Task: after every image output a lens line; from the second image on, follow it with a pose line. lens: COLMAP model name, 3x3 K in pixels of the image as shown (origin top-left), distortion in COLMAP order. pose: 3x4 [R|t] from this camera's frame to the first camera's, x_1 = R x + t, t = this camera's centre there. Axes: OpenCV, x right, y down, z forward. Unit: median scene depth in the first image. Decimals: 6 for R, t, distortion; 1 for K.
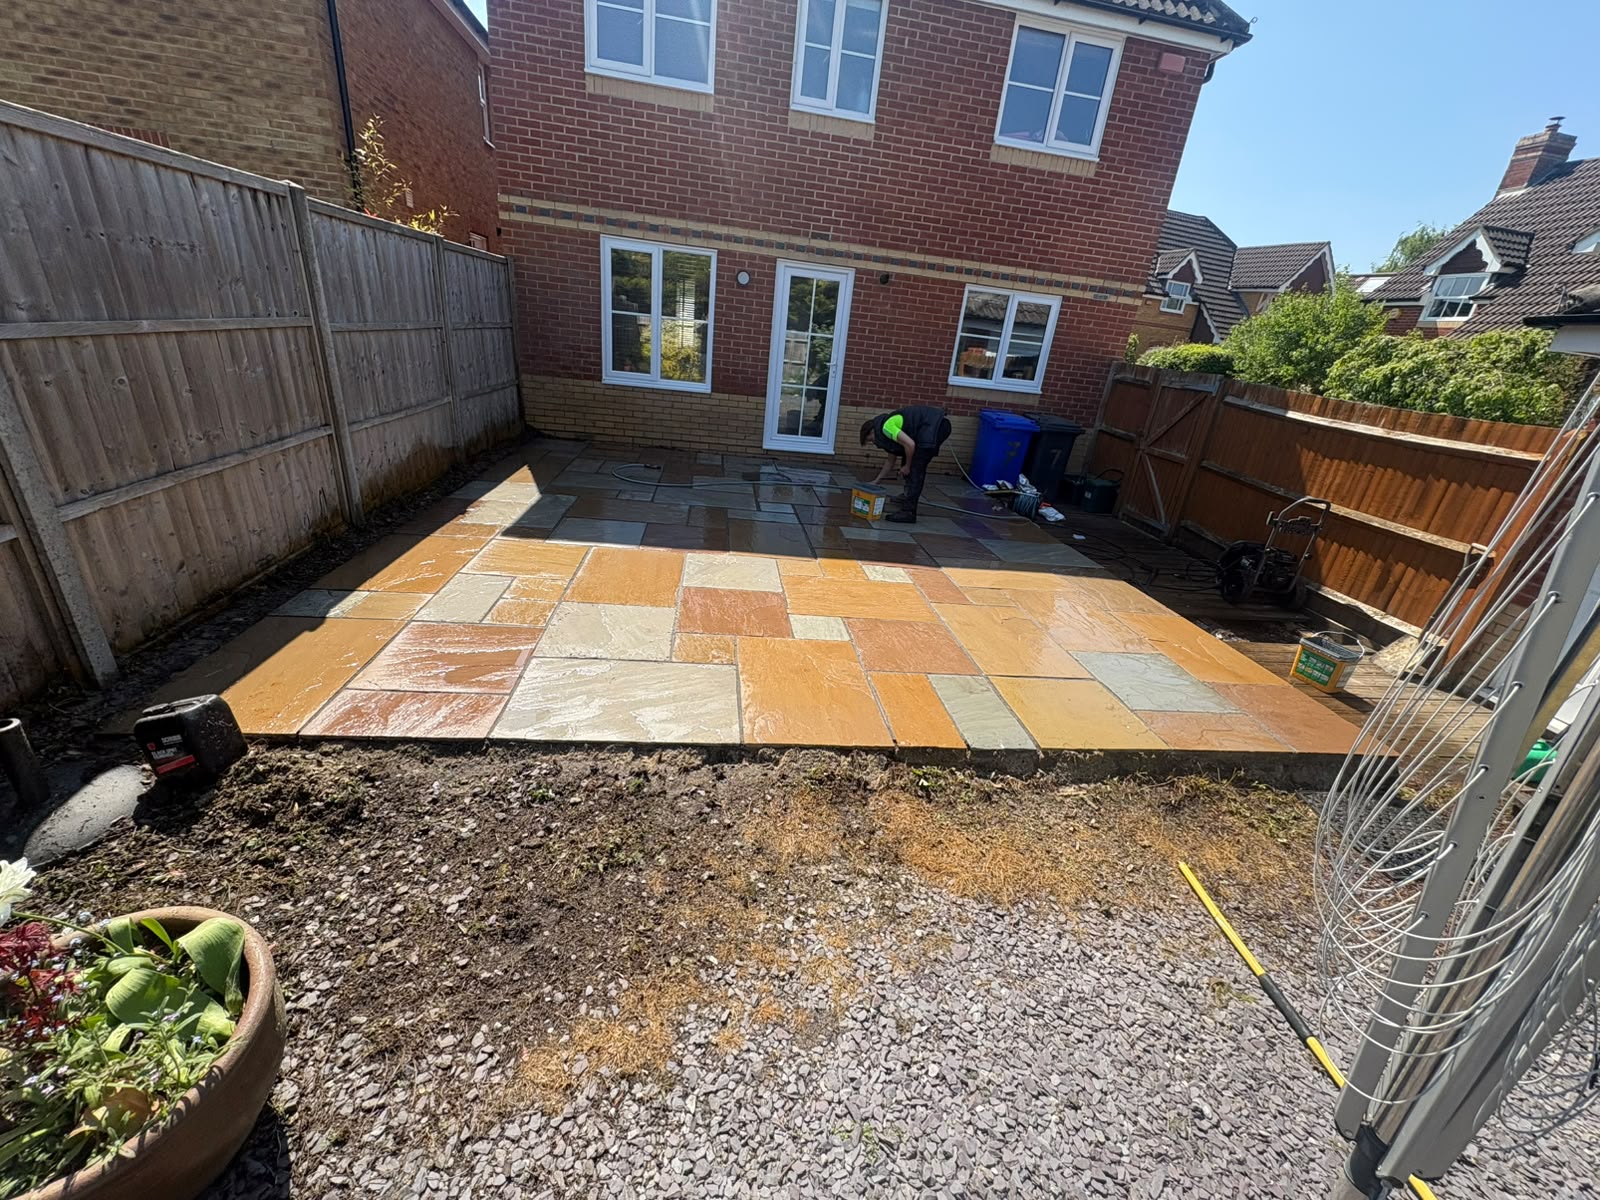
lens RADIAL K [[637.8, 0, 801.3], [0, 637.8, 600.2], [0, 0, 1]] dist [0.003318, -0.000542]
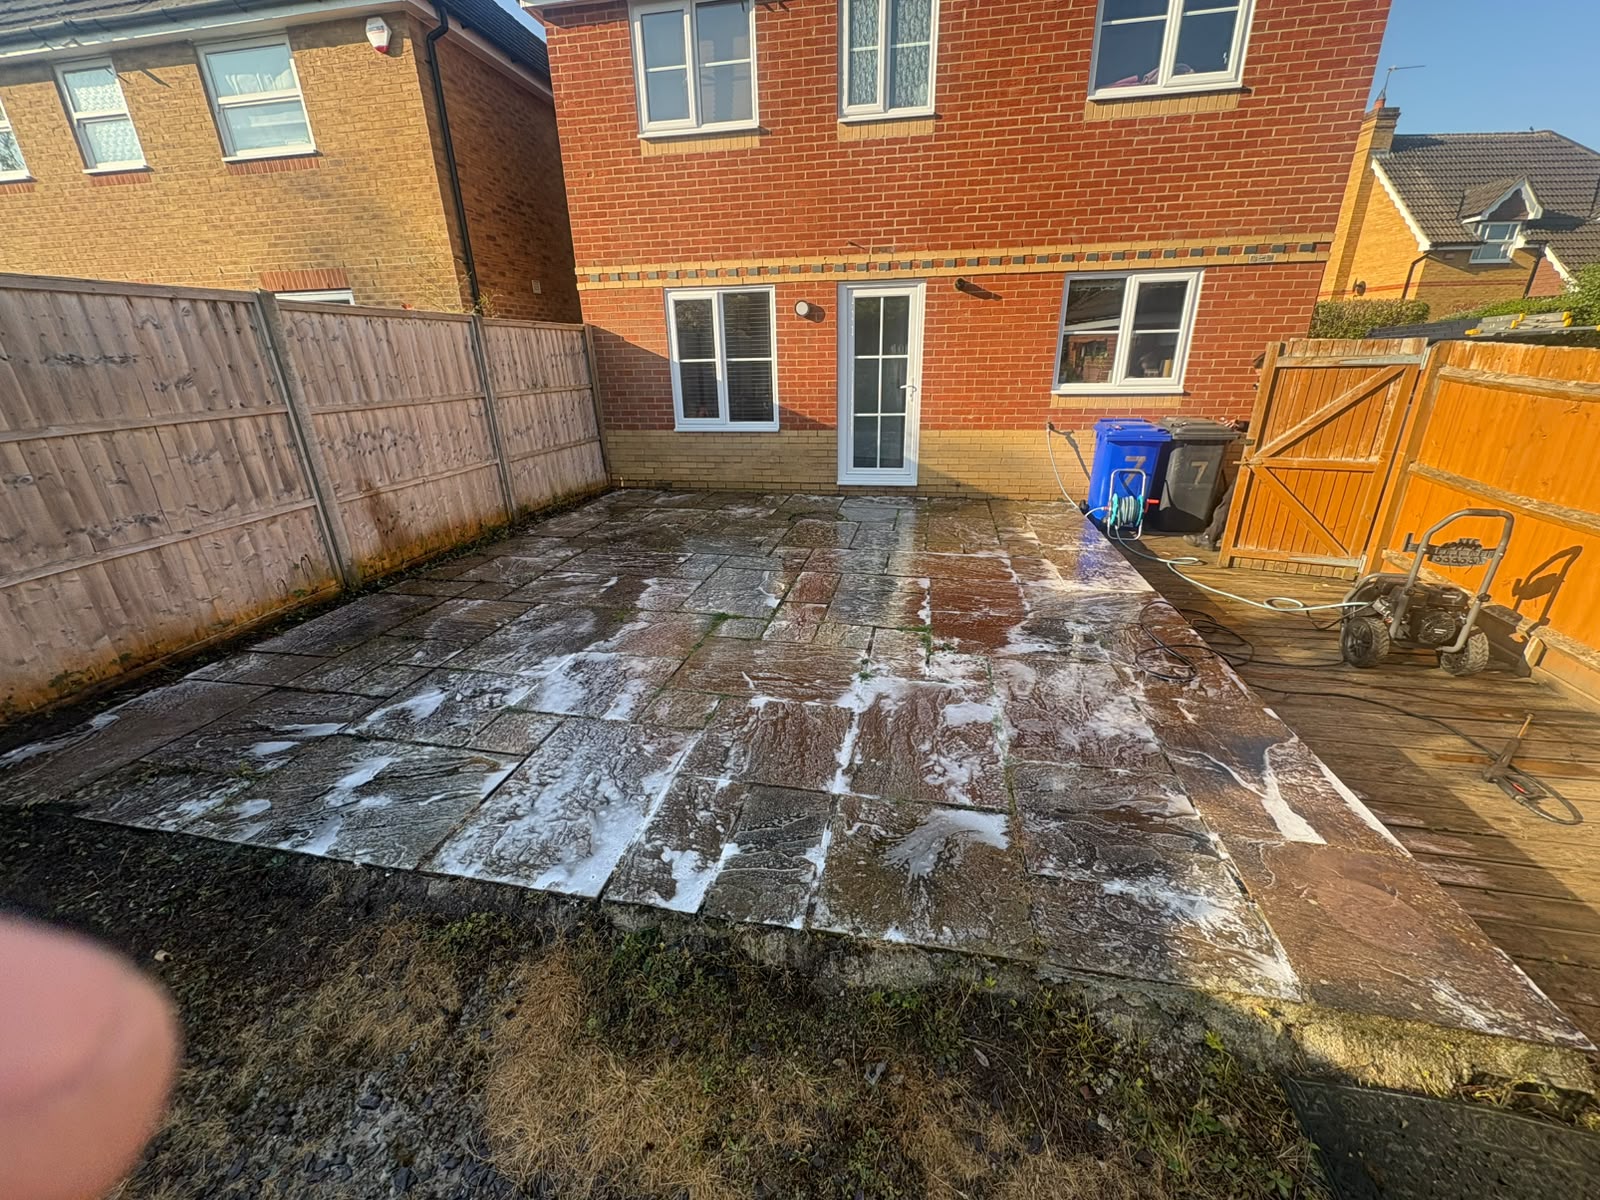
lens RADIAL K [[637.8, 0, 796.1], [0, 637.8, 600.3], [0, 0, 1]] dist [0.003318, -0.000542]
pose [[0.942551, -0.004068, -0.334038, 0.216945], [-0.011841, 0.998891, -0.045577, -0.029592], [0.333853, 0.046914, 0.941457, 0.128284]]
